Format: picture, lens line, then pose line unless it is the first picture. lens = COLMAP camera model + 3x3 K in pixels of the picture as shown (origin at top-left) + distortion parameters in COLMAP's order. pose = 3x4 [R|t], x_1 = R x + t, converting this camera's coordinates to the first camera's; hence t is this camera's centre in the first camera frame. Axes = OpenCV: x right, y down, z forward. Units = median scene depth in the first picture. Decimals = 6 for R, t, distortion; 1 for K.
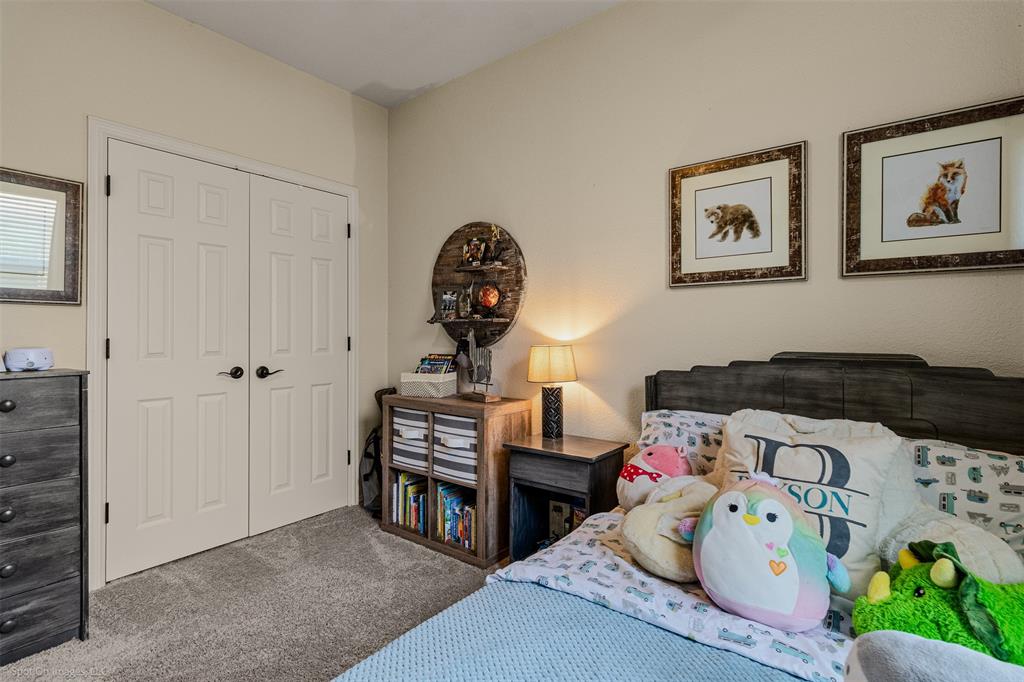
lens RADIAL K [[484.6, 0, 510.3], [0, 484.6, 333.8], [0, 0, 1]] dist [0.008517, 0.001021]
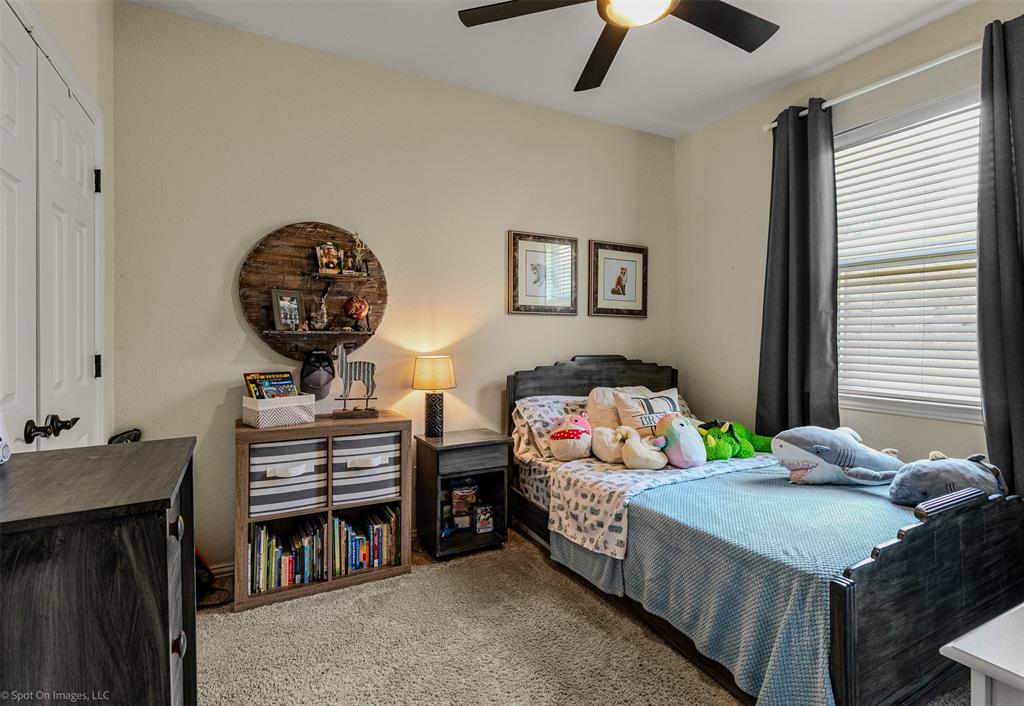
lens RADIAL K [[495.9, 0, 507.3], [0, 495.9, 347.2], [0, 0, 1]] dist [0.007575, -0.000637]
pose [[0.419587, -0.015248, 0.907587, -0.911866], [-0.000706, 0.999853, 0.017125, -0.019045], [-0.907715, -0.007826, 0.419514, 0.357703]]
